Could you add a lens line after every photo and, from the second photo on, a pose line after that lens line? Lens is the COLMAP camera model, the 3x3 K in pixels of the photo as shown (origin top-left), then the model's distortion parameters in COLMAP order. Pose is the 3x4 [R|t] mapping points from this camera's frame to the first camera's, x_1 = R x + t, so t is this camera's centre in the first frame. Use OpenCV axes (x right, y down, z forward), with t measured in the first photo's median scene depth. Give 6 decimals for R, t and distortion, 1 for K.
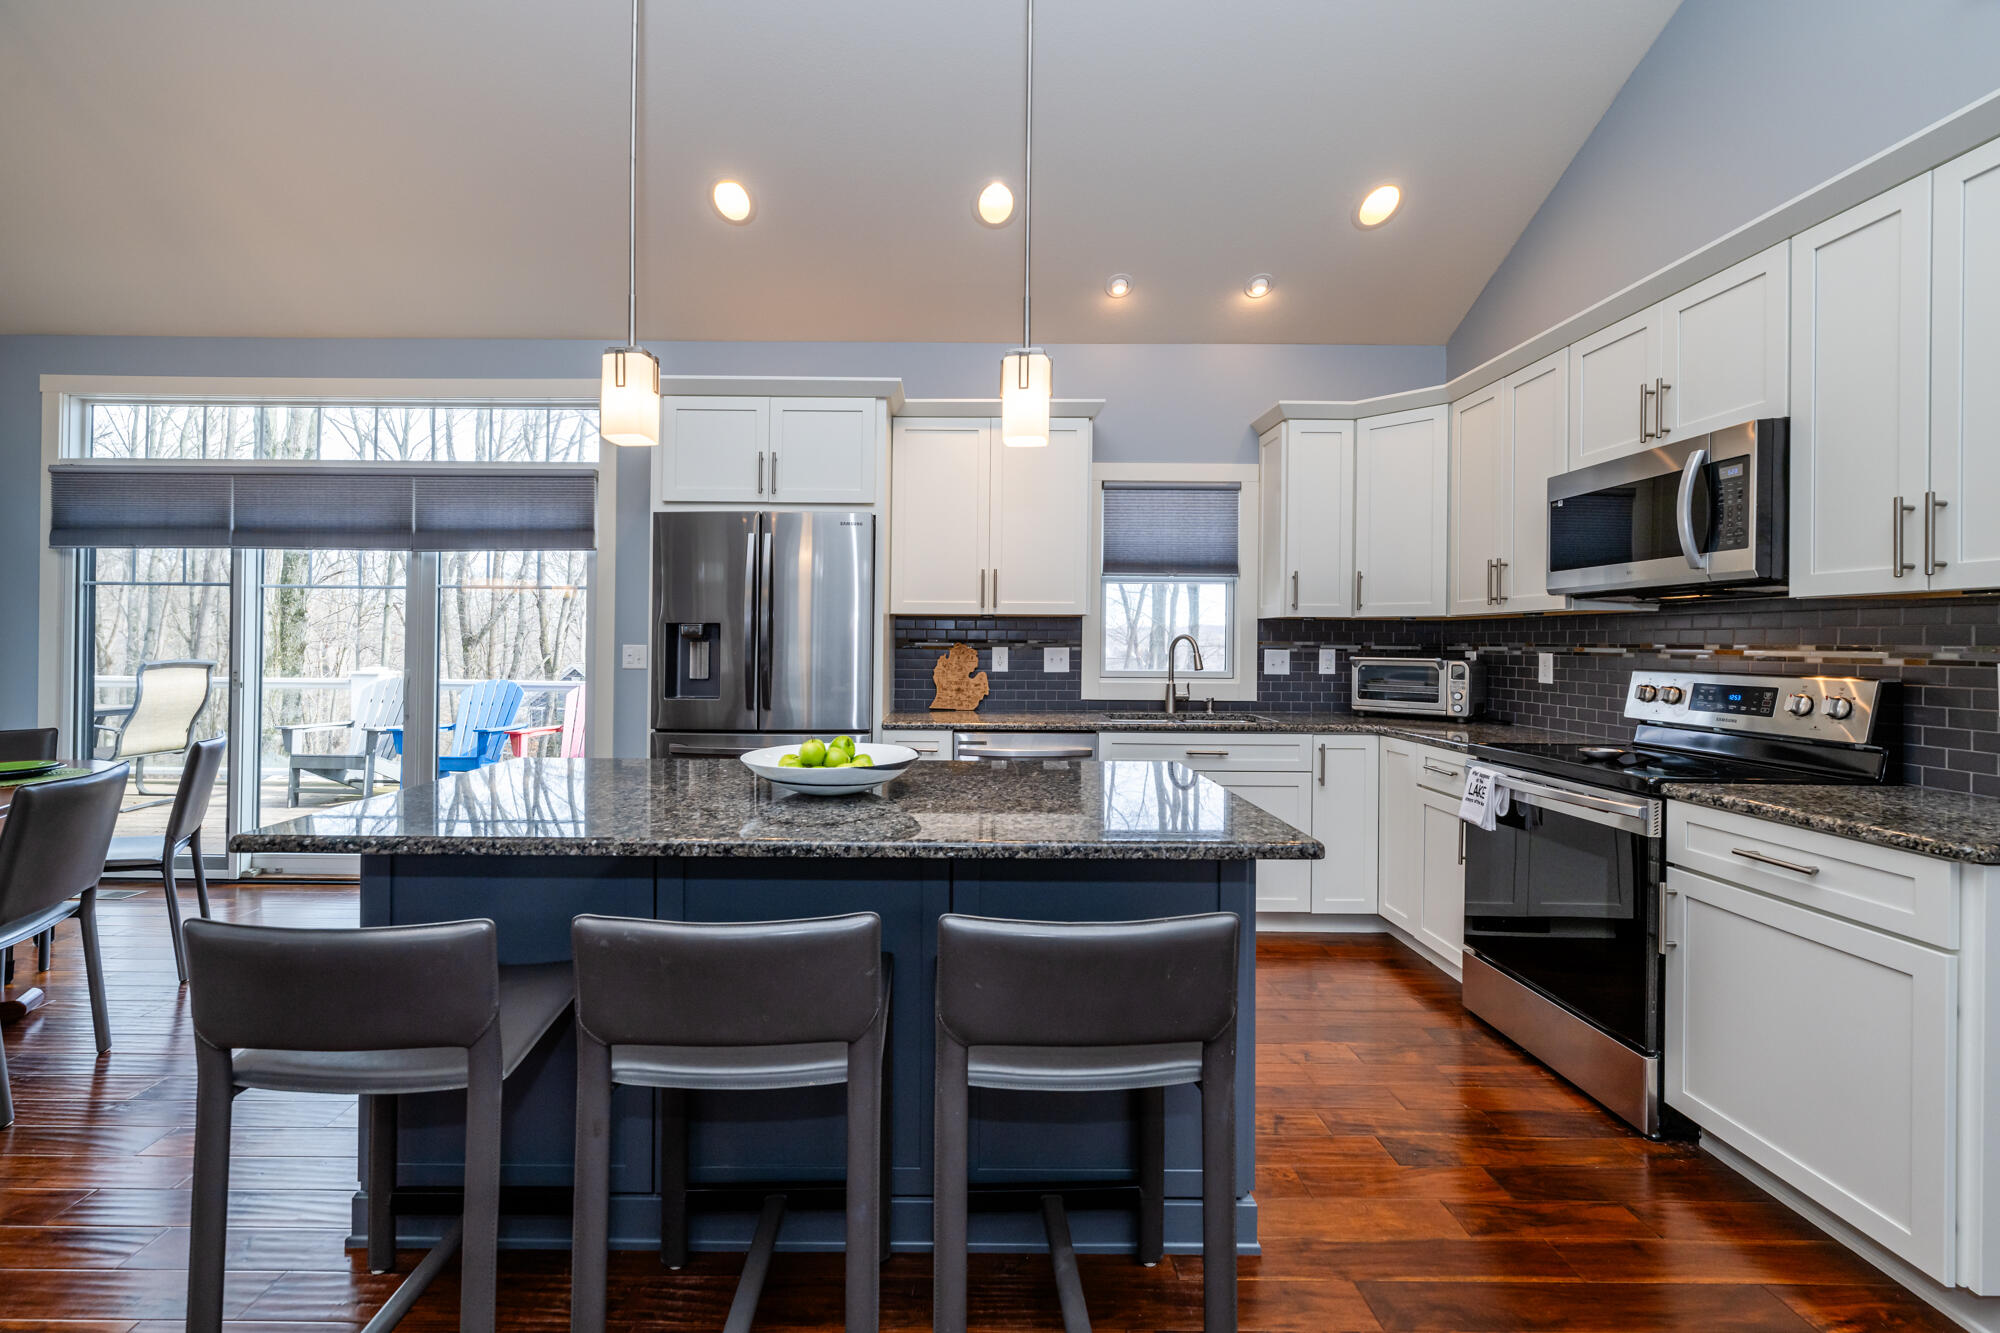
lens RADIAL K [[833.6, 0, 968.7], [0, 833.6, 637.1], [0, 0, 1]] dist [-0.003458, 0.000977]
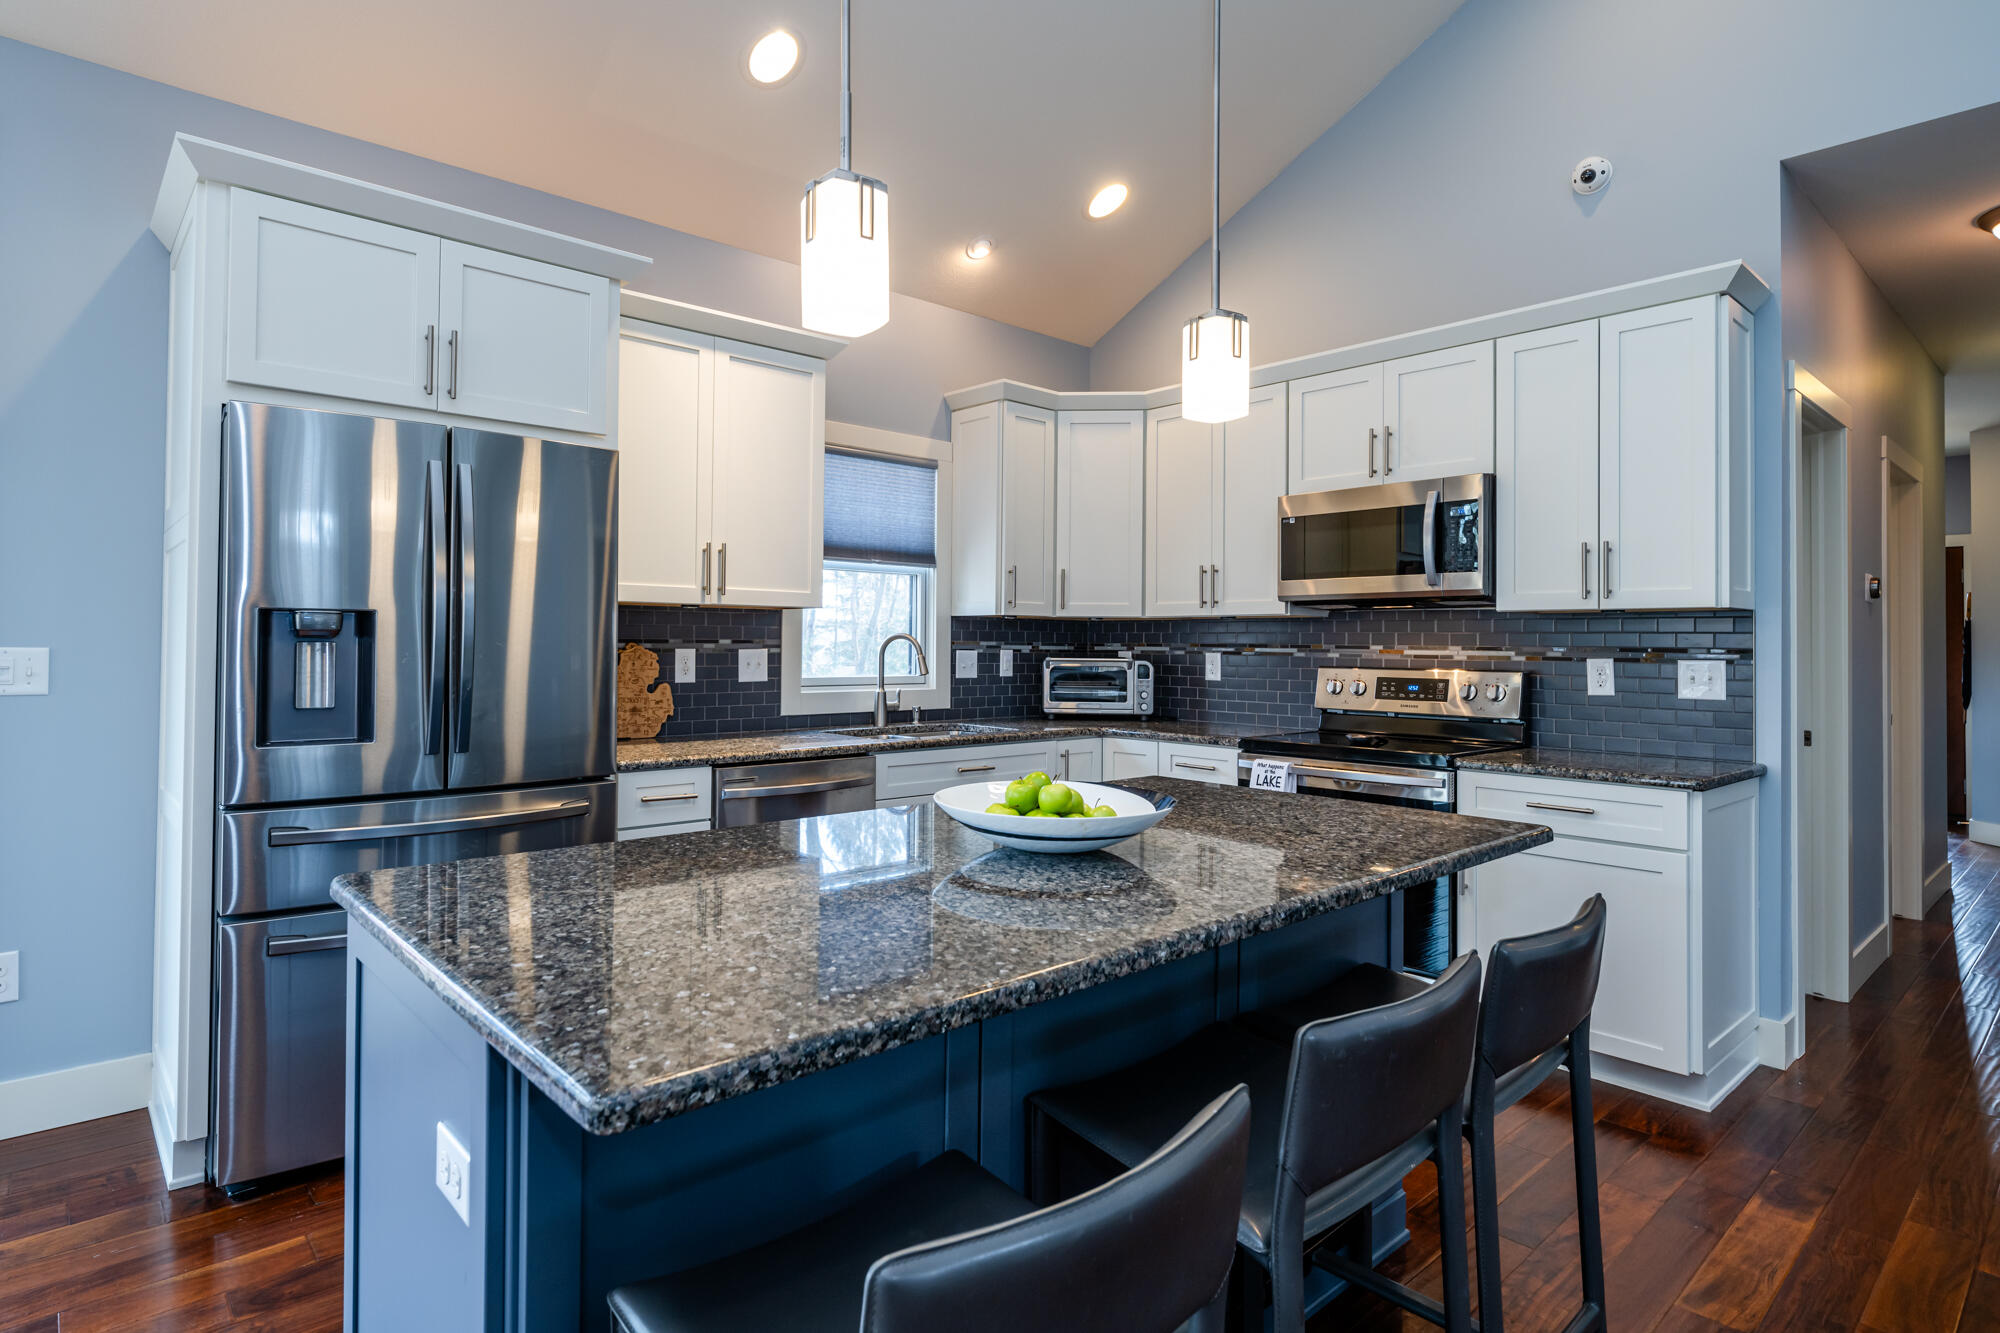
lens RADIAL K [[1040.1, 0, 940.0], [0, 1040.1, 627.7], [0, 0, 1]] dist [-0.013181, -0.001396]
pose [[0.759640, 0.009606, 0.650272, -0.432117], [-0.007148, 0.999954, -0.006422, -0.002139], [-0.650304, 0.000230, 0.759674, 0.183581]]
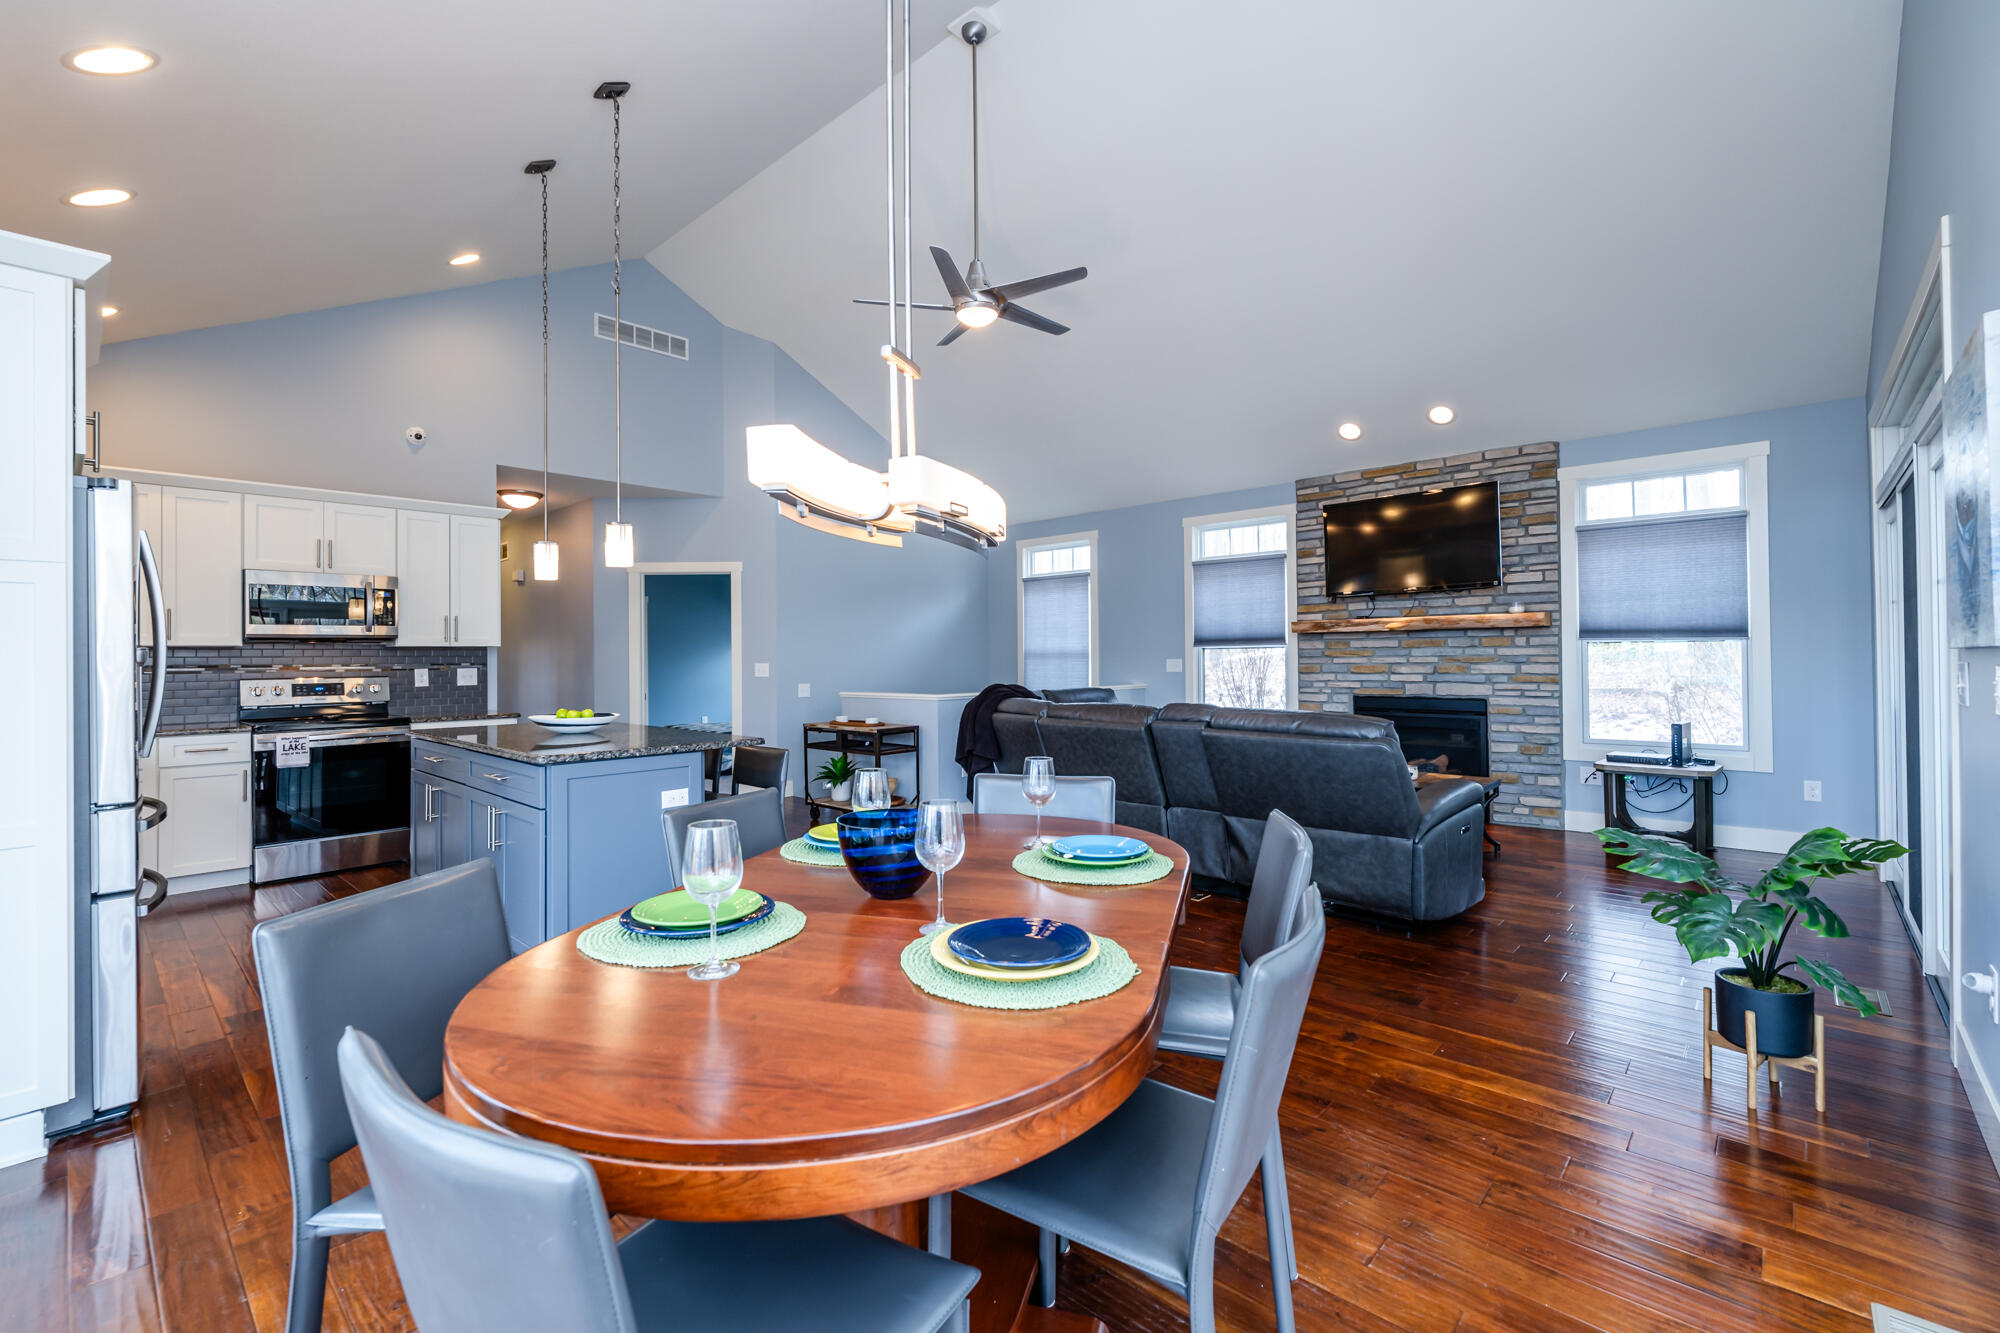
lens RADIAL K [[834.1, 0, 991.0], [0, 834.1, 649.5], [0, 0, 1]] dist [-0.001788, 0.000444]
pose [[-0.739259, 0.006780, 0.673387, -1.249715], [0.002081, 0.999968, -0.007783, -0.006511], [-0.673418, -0.004353, -0.739249, 0.960242]]
